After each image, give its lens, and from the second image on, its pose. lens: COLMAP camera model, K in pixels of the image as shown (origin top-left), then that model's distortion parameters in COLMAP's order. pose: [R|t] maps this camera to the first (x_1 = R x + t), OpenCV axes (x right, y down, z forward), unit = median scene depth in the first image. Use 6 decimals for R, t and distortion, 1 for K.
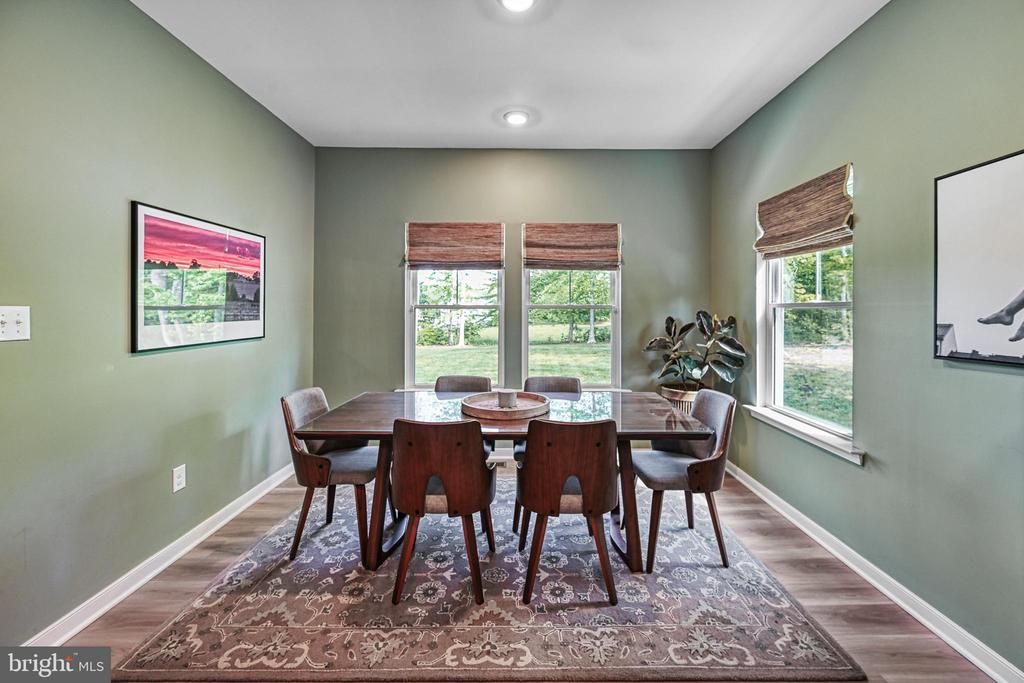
lens RADIAL K [[422.2, 0, 513.0], [0, 422.2, 308.9], [0, 0, 1]] dist [-0.000116, 0.000044]
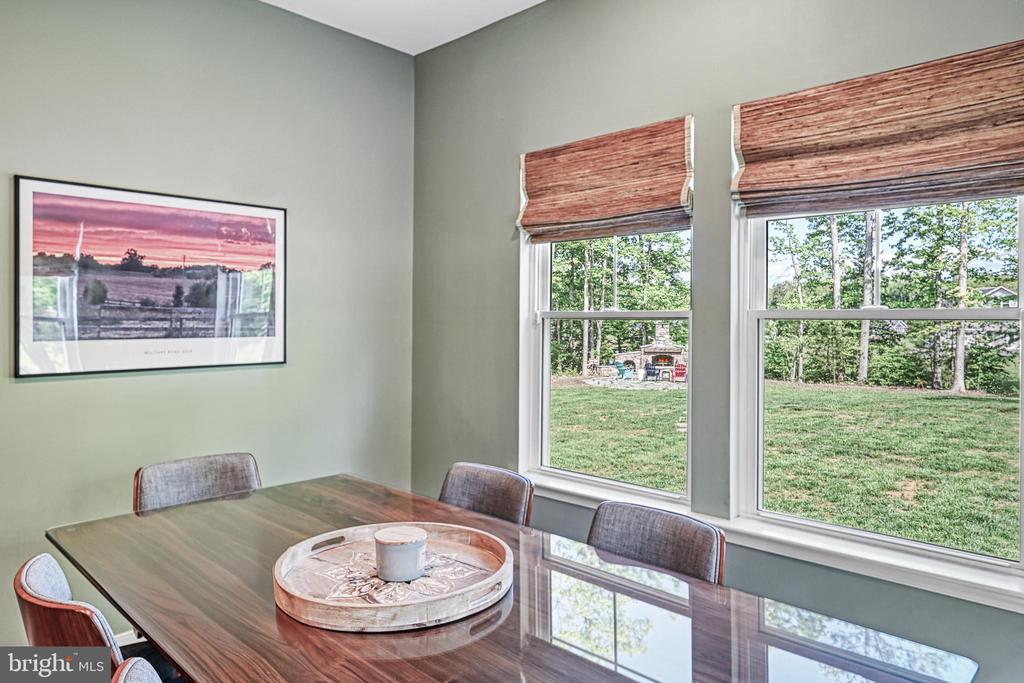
lens RADIAL K [[659.4, 0, 513.6], [0, 659.4, 320.4], [0, 0, 1]] dist [0.000012, 0.000302]
pose [[0.736558, 0.000744, -0.676374, 0.293458], [-0.000328, 1.000000, 0.000743, 0.000297], [0.676375, -0.000325, 0.736558, 0.399480]]
